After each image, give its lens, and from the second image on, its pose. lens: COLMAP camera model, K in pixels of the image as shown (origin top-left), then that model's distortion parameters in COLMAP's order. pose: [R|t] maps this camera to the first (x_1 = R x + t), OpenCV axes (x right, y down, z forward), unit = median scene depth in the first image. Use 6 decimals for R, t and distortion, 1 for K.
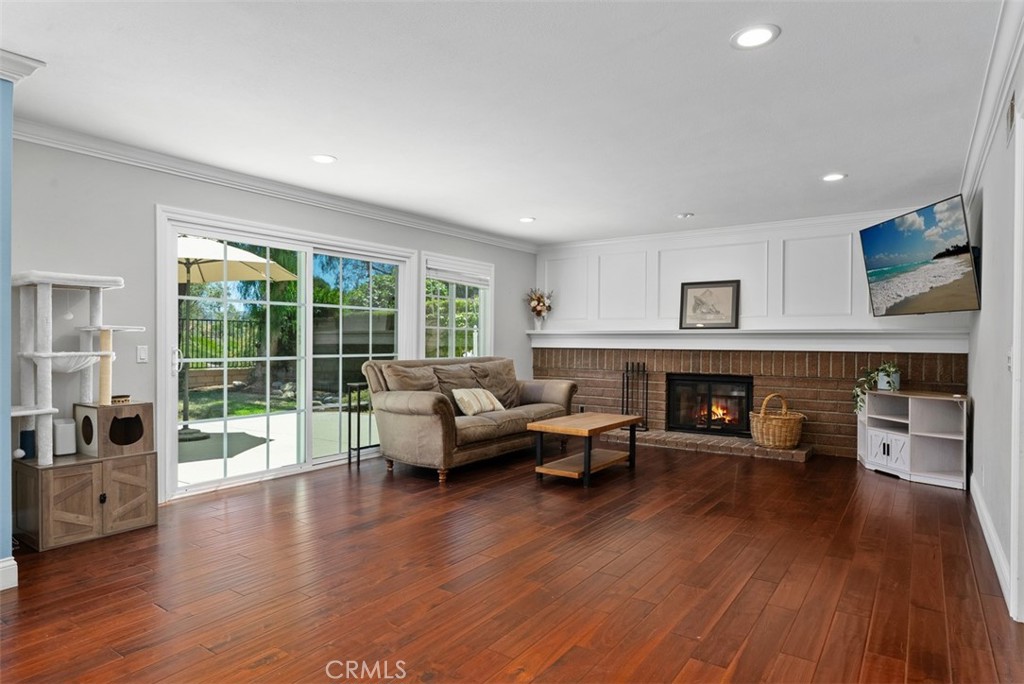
lens RADIAL K [[596.3, 0, 512.0], [0, 596.3, 342.0], [0, 0, 1]] dist [-0.000429, 0.000447]
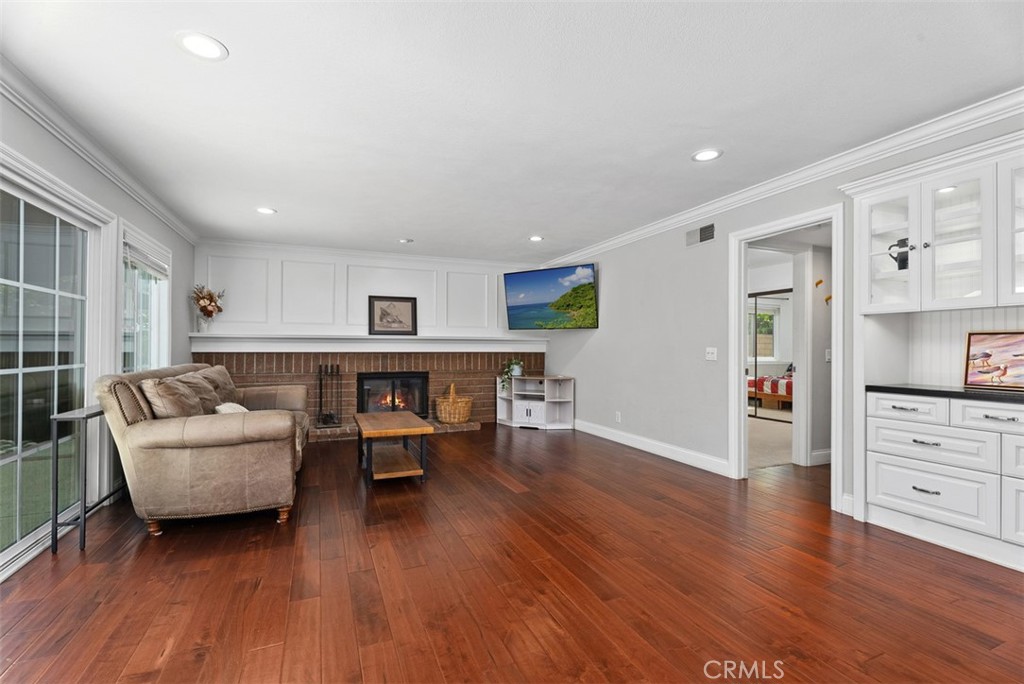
lens RADIAL K [[455.0, 0, 509.6], [0, 455.0, 346.5], [0, 0, 1]] dist [0.001568, 0.000129]
pose [[0.535280, -0.002278, 0.844671, -0.343186], [0.001463, 0.999997, 0.001769, -0.000133], [-0.844673, 0.000288, 0.535282, 0.305657]]
